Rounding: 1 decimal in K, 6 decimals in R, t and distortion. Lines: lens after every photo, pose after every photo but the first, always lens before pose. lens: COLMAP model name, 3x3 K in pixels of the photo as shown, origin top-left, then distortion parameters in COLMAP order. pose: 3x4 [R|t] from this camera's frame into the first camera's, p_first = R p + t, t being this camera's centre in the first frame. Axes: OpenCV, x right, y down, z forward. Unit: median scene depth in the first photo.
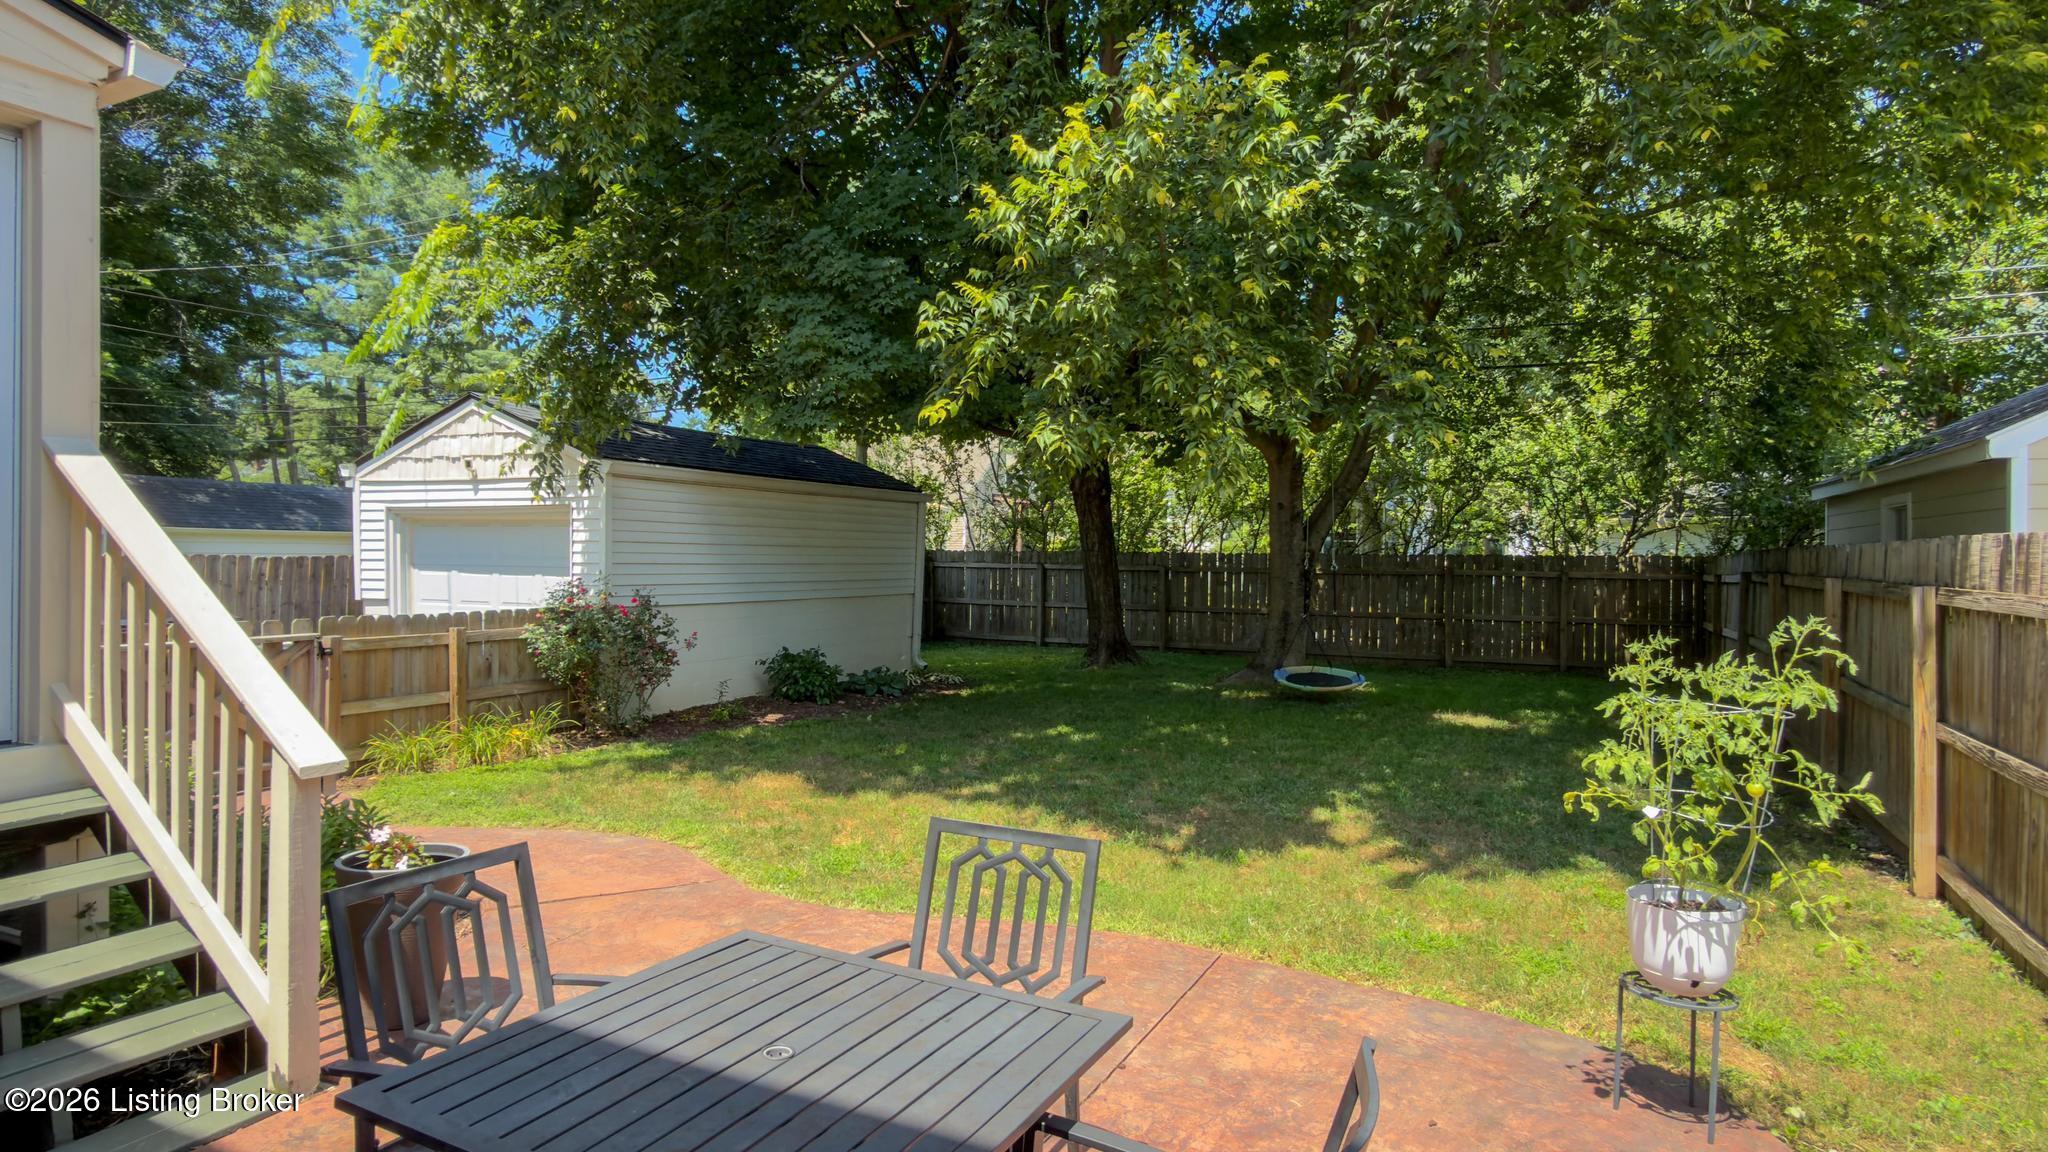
lens RADIAL K [[1106.9, 0, 1024.0], [0, 1106.9, 576.0], [0, 0, 1]] dist [-0.001298, -0.000073]
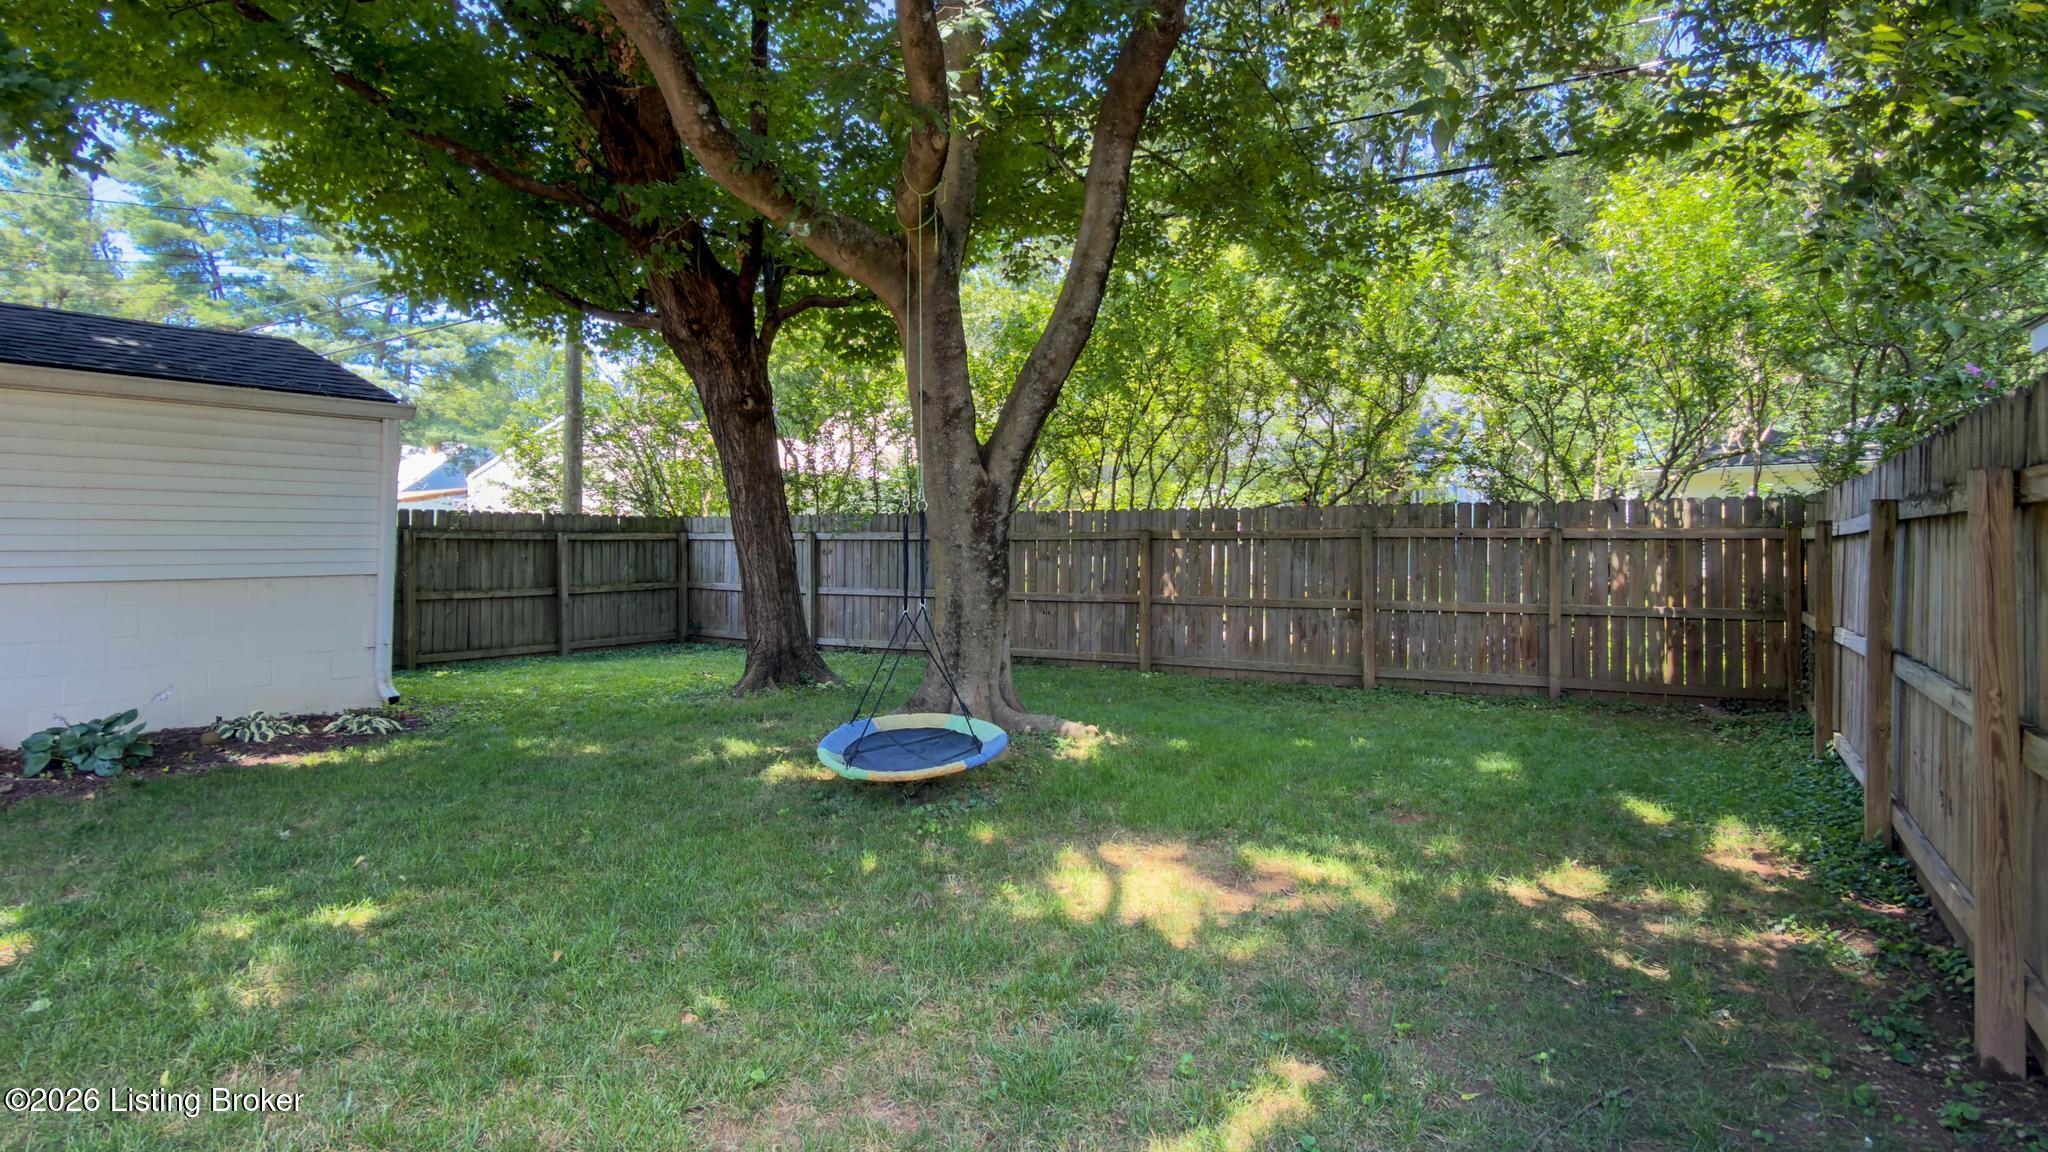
lens RADIAL K [[1106.9, 0, 1024.0], [0, 1106.9, 576.0], [0, 0, 1]] dist [-0.001298, -0.000073]
pose [[0.996551, -0.007606, -0.082639, 0.275901], [0.008694, 0.999880, 0.012812, 0.012091], [0.082532, -0.013486, 0.996497, 0.422990]]
